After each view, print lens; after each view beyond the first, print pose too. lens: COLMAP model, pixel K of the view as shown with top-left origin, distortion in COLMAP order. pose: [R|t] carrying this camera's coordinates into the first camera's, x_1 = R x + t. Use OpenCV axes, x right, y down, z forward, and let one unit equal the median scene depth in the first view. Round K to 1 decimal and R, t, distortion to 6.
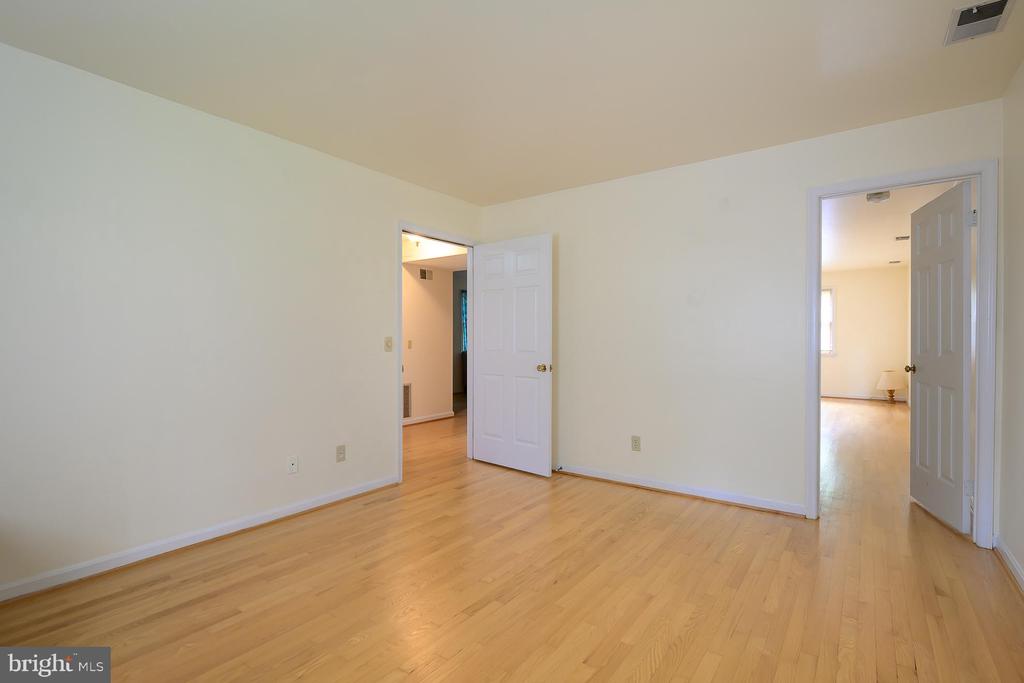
lens RADIAL K [[484.7, 0, 512.7], [0, 484.7, 341.7], [0, 0, 1]] dist [0.005609, 0.000144]
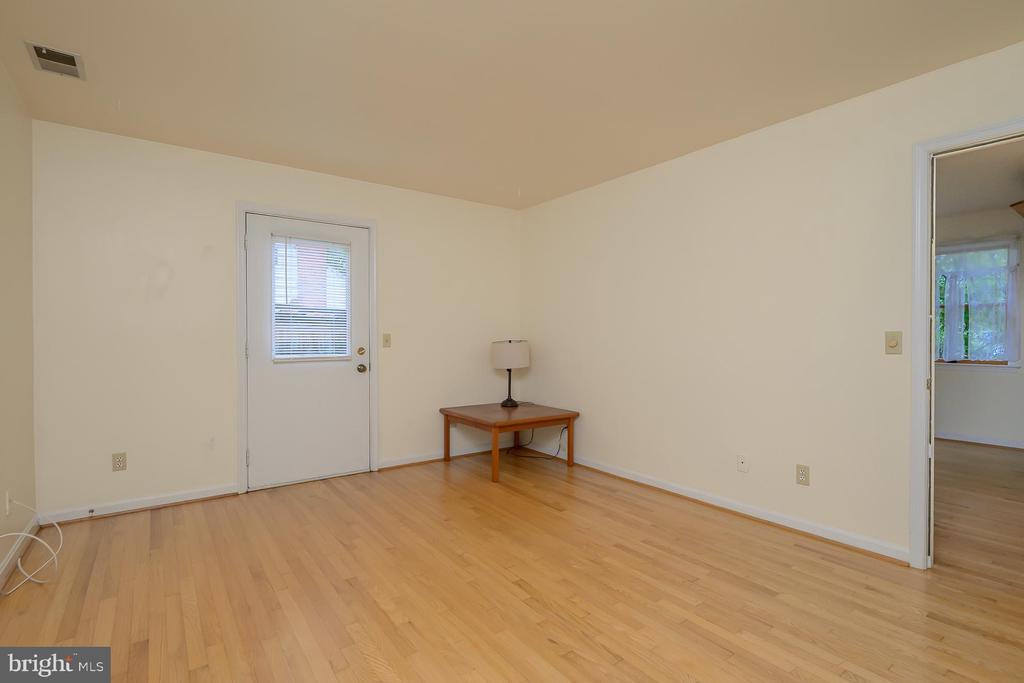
lens RADIAL K [[484.7, 0, 513.0], [0, 484.7, 339.2], [0, 0, 1]] dist [0.005609, 0.000144]
pose [[-0.288045, 0.008155, -0.957582, 0.706254], [-0.003167, 0.999950, 0.009469, -0.006768], [0.957612, 0.005760, -0.288005, 0.947733]]
